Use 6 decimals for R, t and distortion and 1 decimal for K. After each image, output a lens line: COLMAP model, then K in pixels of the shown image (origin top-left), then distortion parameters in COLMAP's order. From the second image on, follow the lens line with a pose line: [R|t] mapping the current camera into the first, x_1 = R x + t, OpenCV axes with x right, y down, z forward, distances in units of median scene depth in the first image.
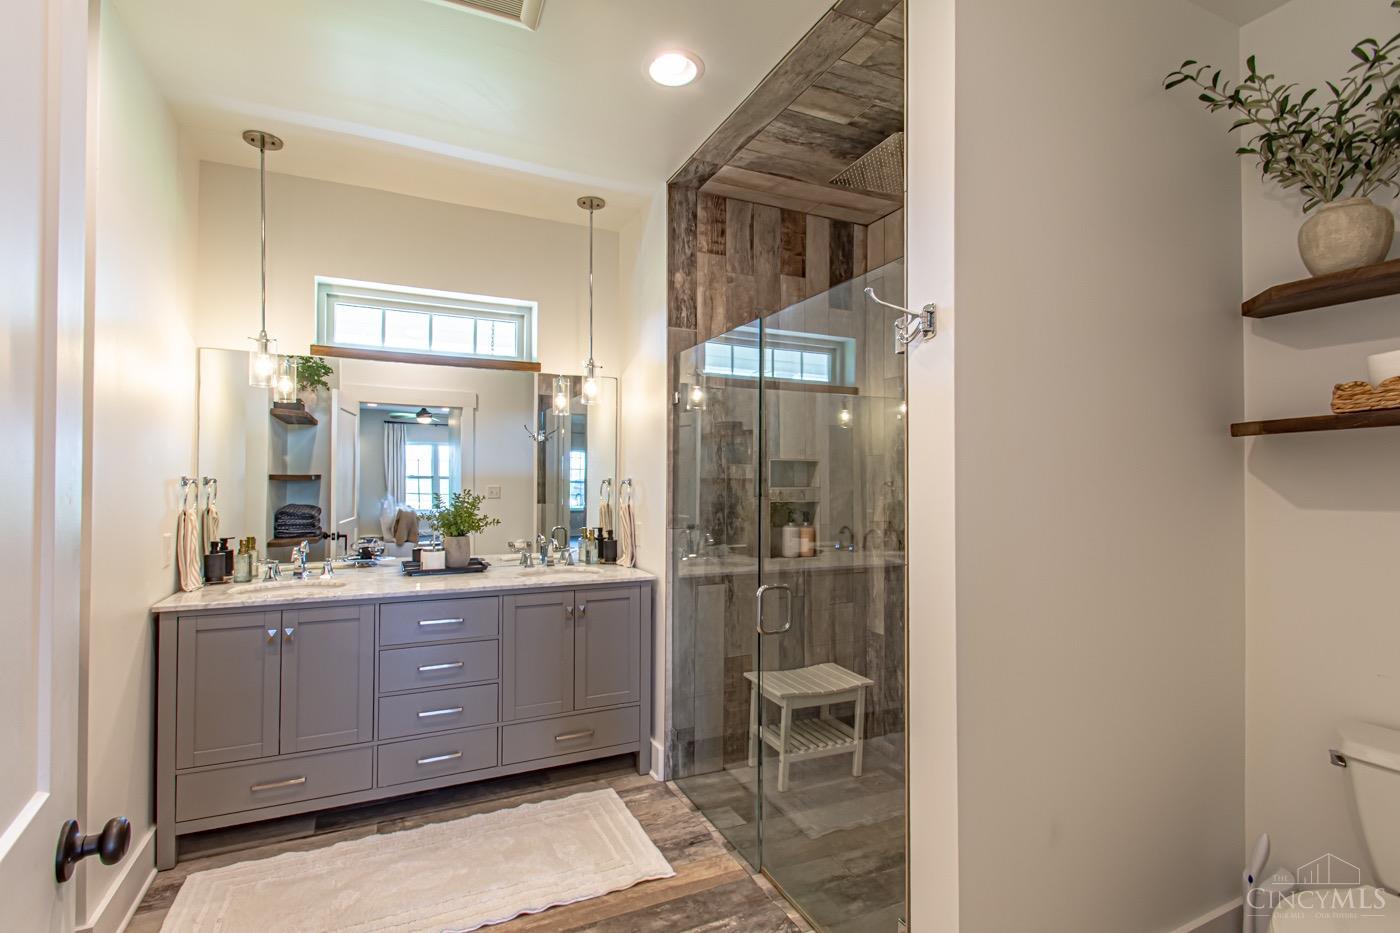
lens RADIAL K [[629.1, 0, 699.4], [0, 629.1, 468.4], [0, 0, 1]] dist [0.015537, 0.000210]
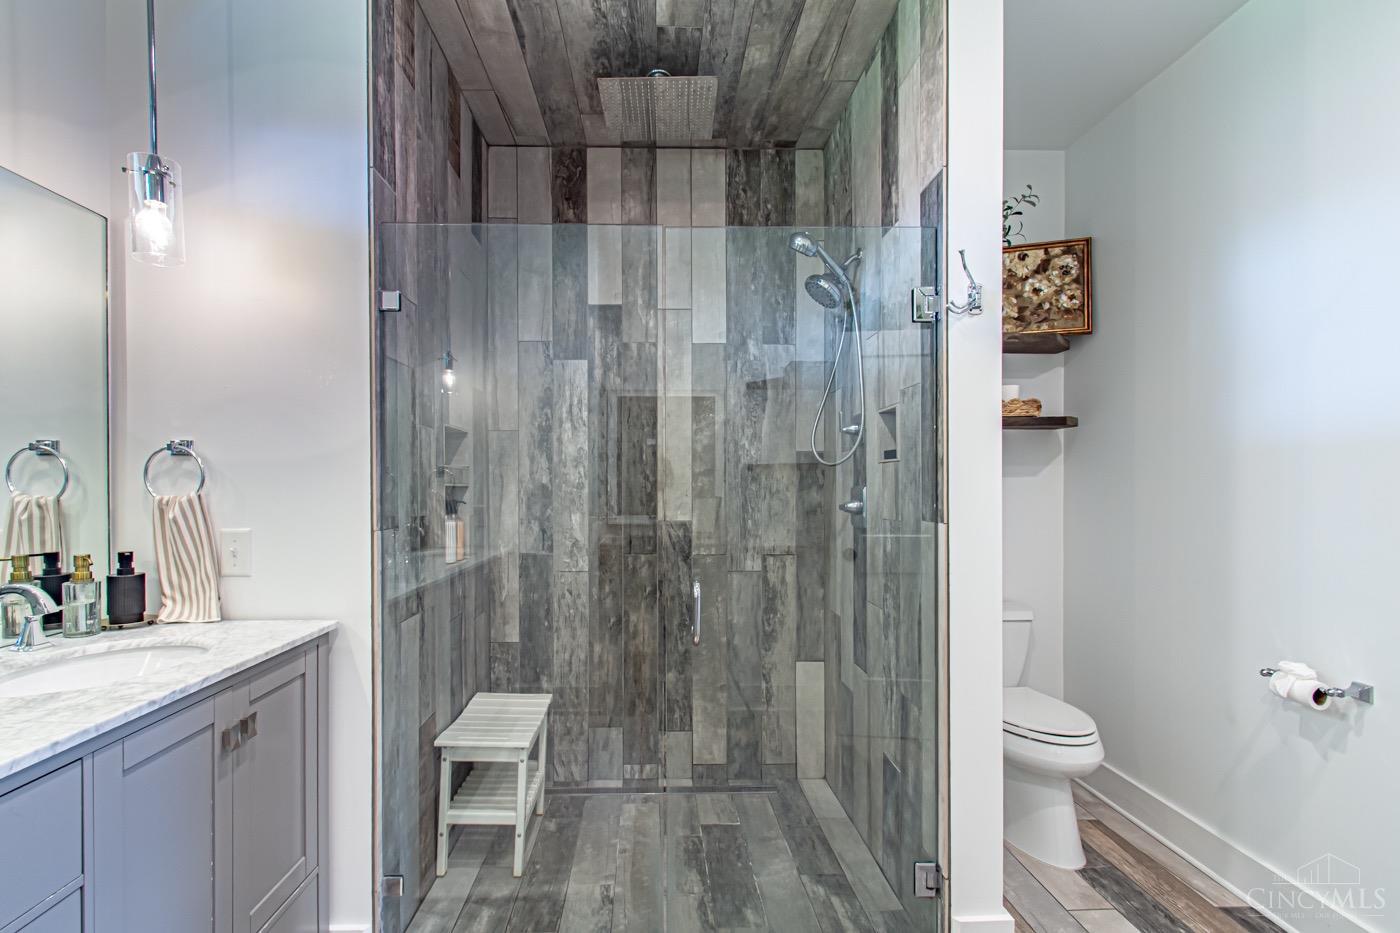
lens RADIAL K [[629.1, 0, 692.0], [0, 629.1, 486.0], [0, 0, 1]] dist [0.015537, 0.000210]
pose [[0.432733, -0.010393, 0.901462, -0.375867], [-0.015328, 0.999704, 0.018884, 0.034471], [-0.901392, -0.021989, 0.432446, 0.431174]]
